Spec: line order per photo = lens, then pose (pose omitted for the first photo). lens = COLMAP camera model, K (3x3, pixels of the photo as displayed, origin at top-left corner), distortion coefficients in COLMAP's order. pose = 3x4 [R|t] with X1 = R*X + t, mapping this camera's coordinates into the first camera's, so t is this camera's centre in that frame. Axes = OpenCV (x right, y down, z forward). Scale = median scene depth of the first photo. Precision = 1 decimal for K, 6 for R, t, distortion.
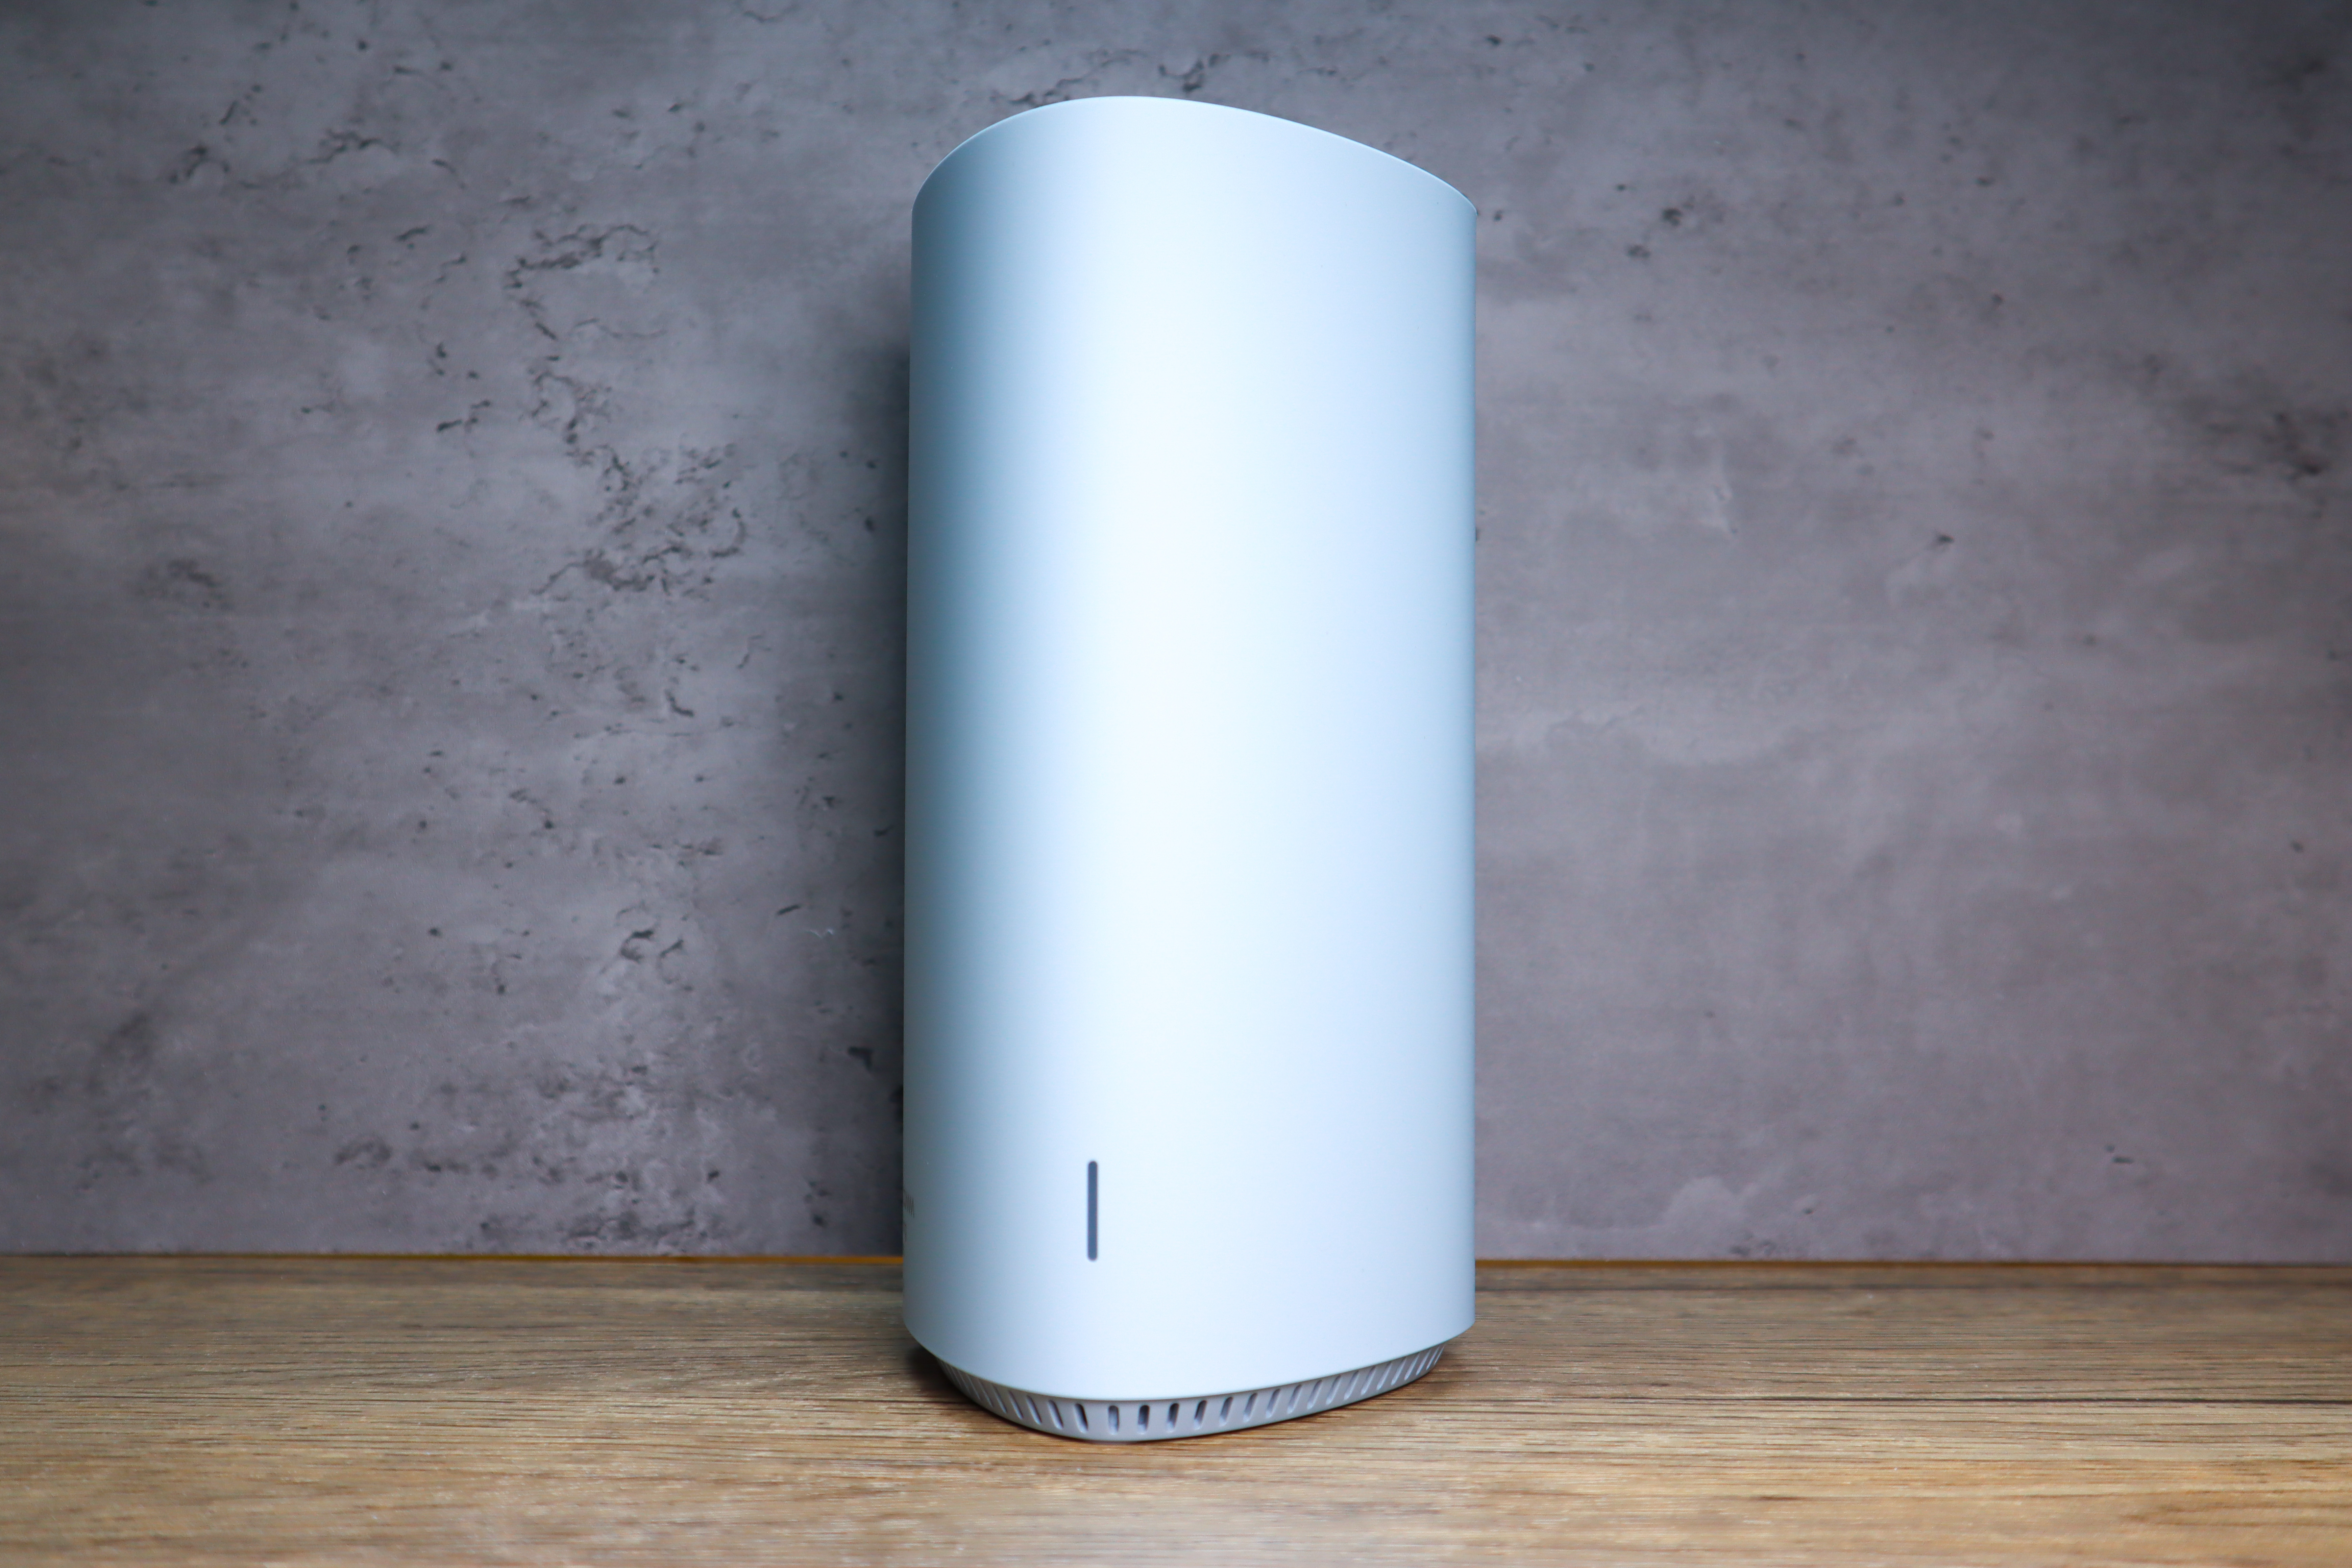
lens RADIAL K [[2483.4, 0, 1170.1], [0, 2483.4, 789.1], [0, 0, 1]] dist [0.014461, 0.000000]
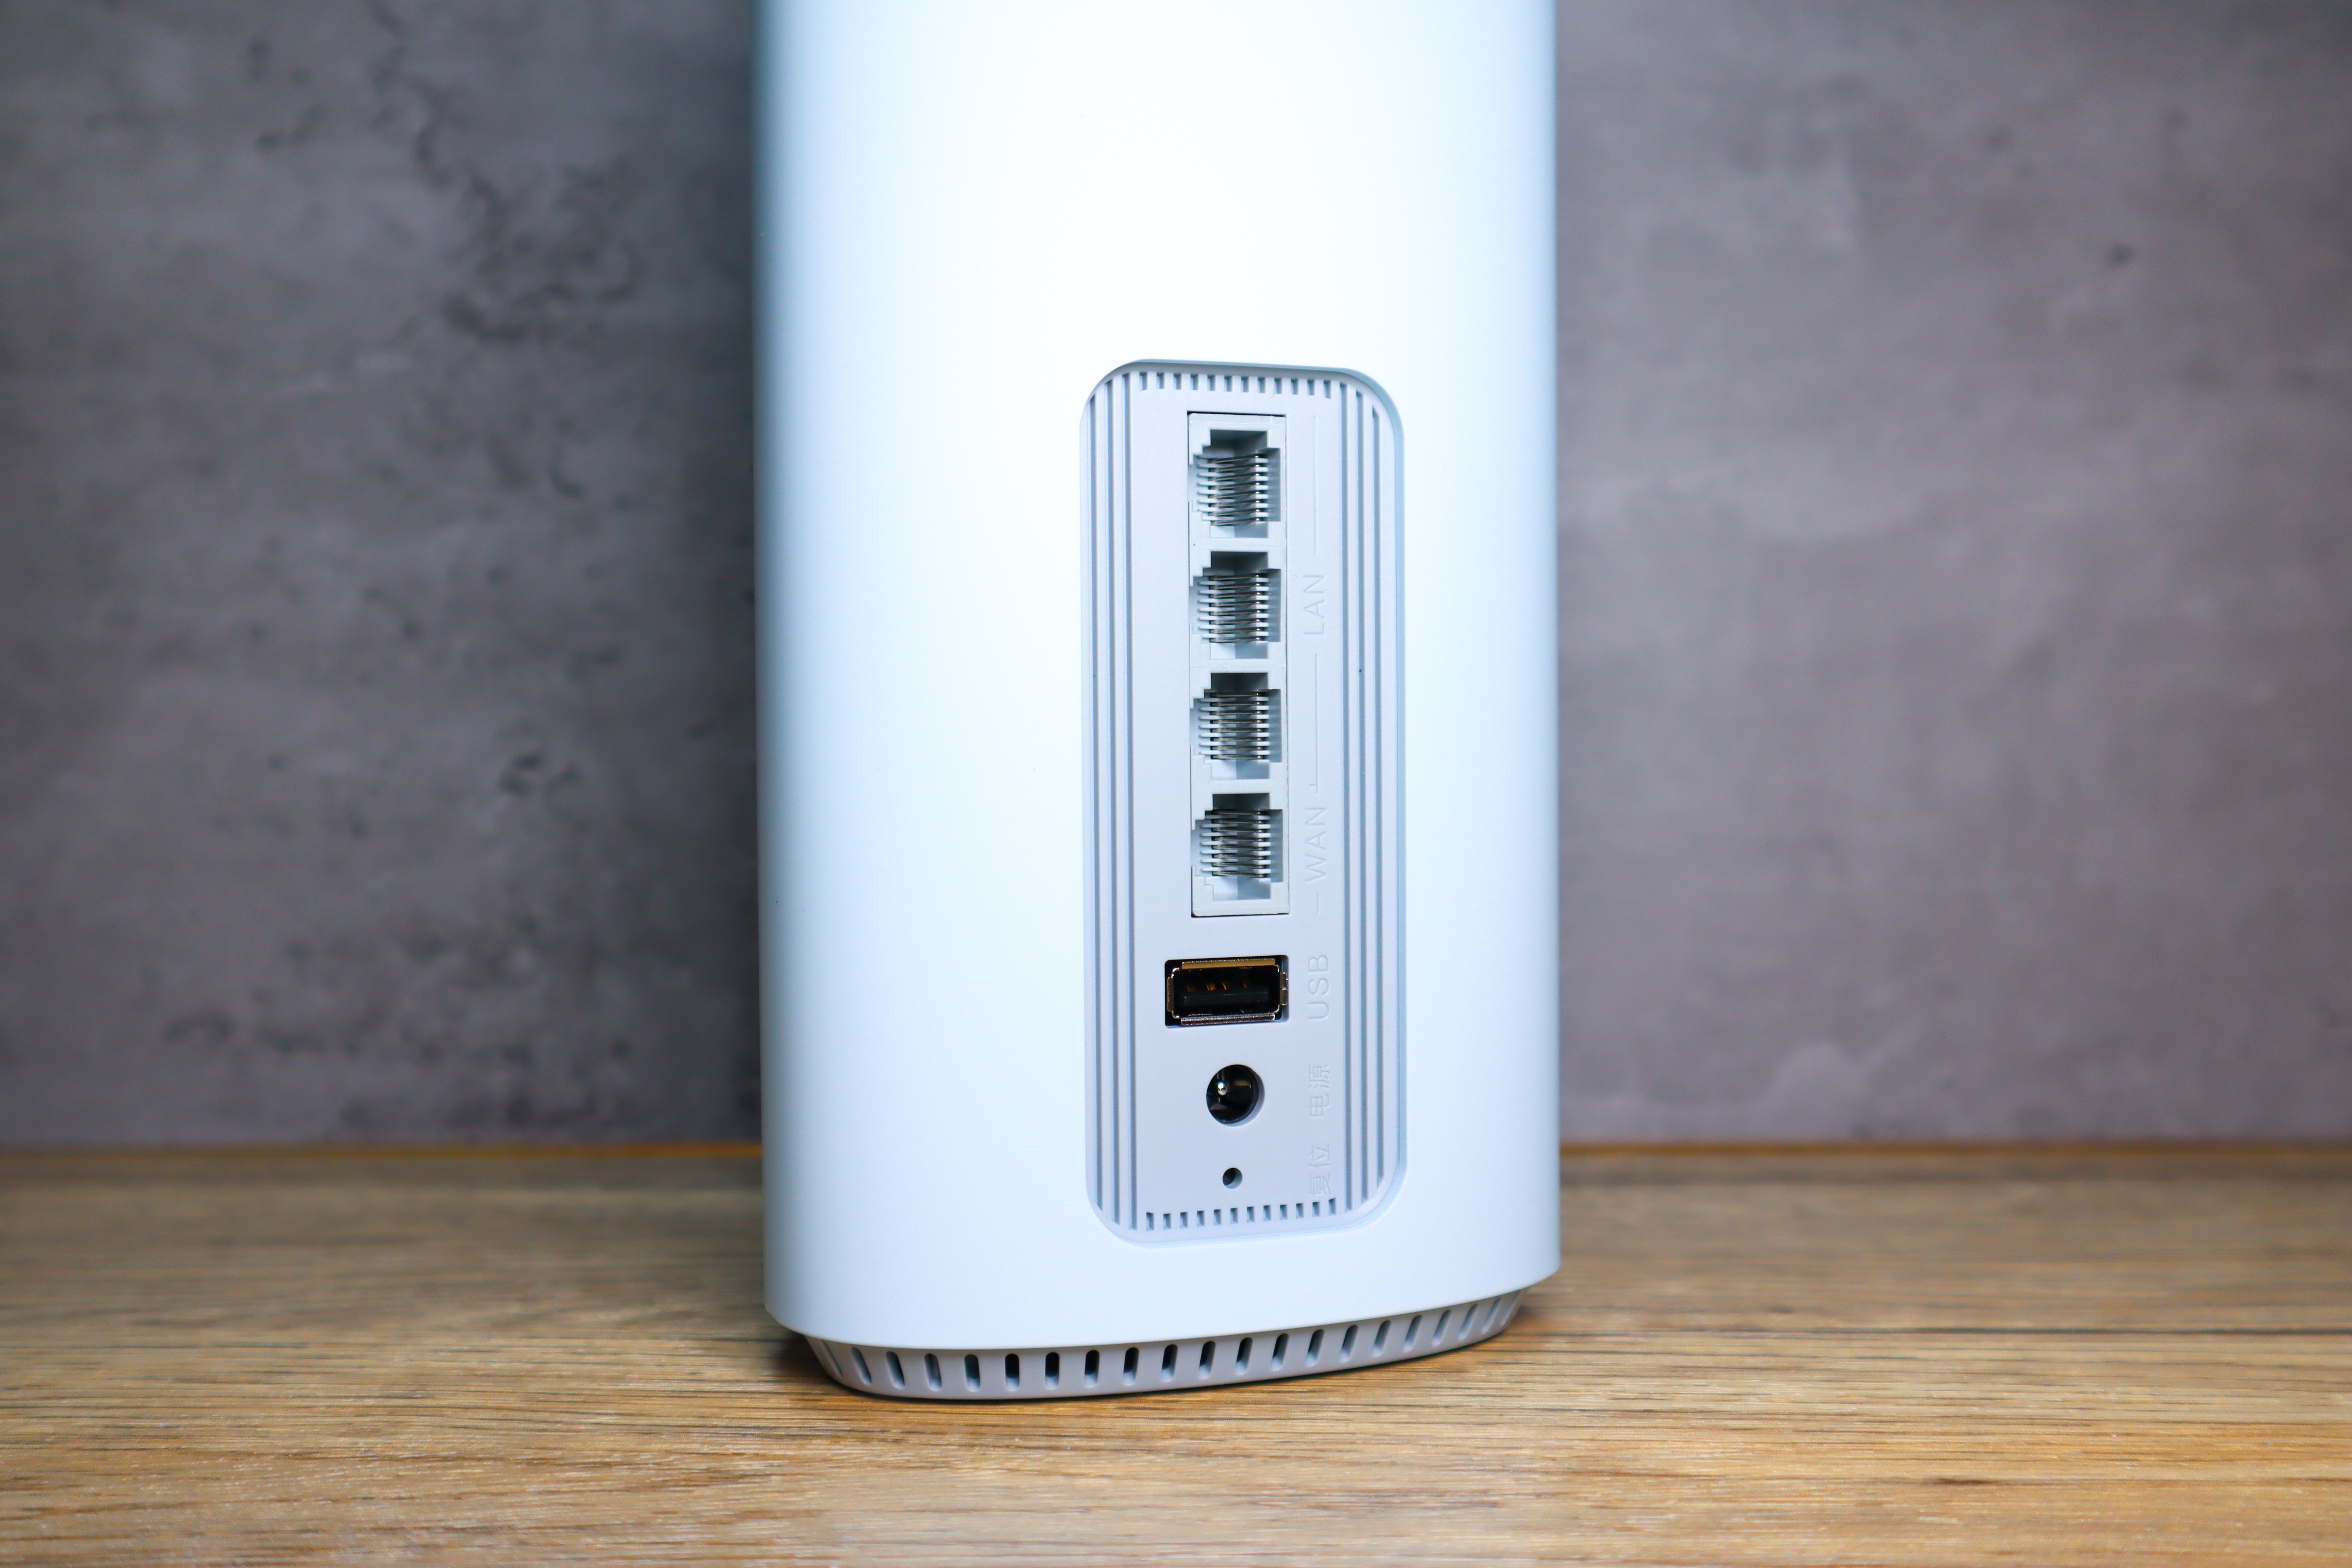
lens RADIAL K [[2483.4, 0, 1180.4], [0, 2483.4, 814.2], [0, 0, 1]] dist [0.014461, 0.000000]
pose [[0.999795, -0.010617, -0.017245, 0.023178], [0.011706, 0.997861, 0.064310, 0.030965], [0.016525, -0.064499, 0.997781, 0.220457]]
